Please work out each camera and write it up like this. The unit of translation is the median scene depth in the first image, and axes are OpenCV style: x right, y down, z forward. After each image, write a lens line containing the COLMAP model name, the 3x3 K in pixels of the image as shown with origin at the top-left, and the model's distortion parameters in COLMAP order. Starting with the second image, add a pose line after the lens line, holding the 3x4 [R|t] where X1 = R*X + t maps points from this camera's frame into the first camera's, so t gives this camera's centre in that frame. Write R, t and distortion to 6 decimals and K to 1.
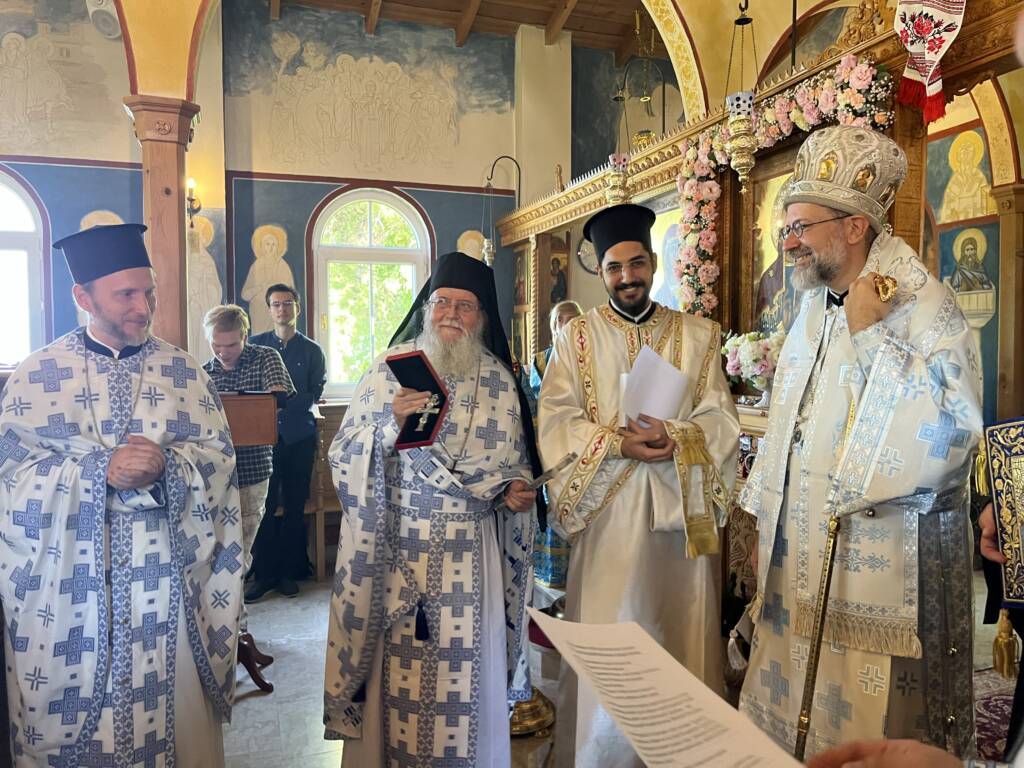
lens RADIAL K [[774.8, 0, 518.2], [0, 774.8, 369.2], [0, 0, 1]] dist [0.066608, -0.092547]
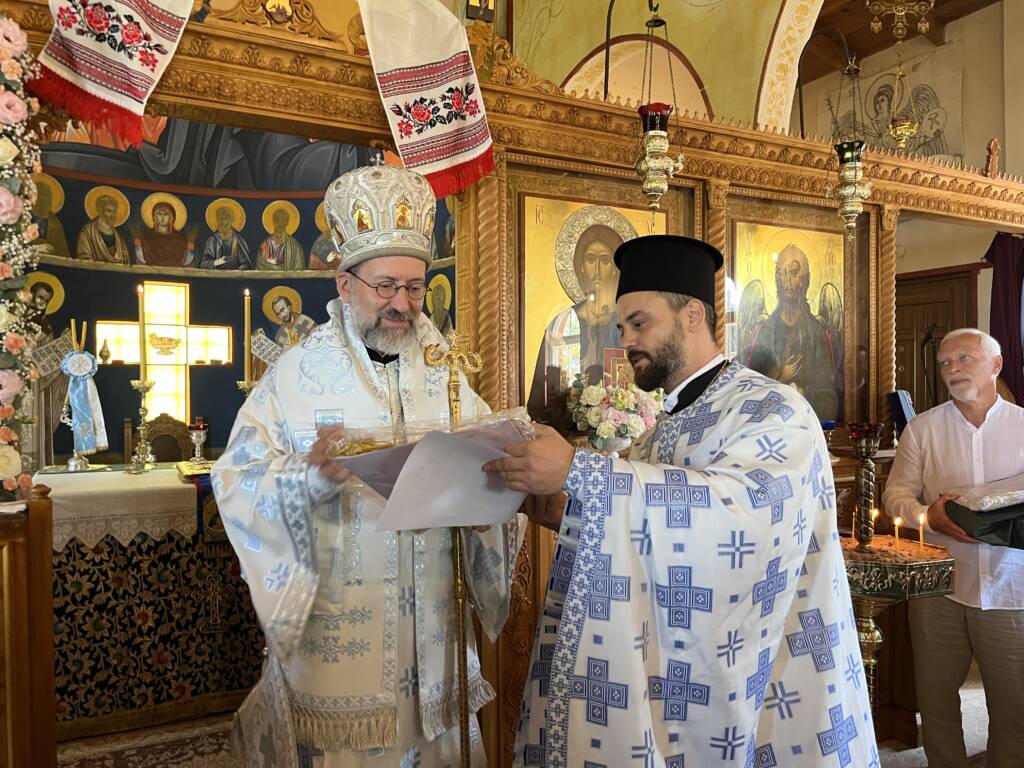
lens RADIAL K [[774.8, 0, 504.7], [0, 774.8, 390.0], [0, 0, 1]] dist [0.066608, -0.092547]
pose [[-0.128442, -0.000317, 0.991717, -0.212006], [0.026935, 0.999630, 0.003808, -0.022437], [-0.991351, 0.027201, -0.128386, 0.404509]]
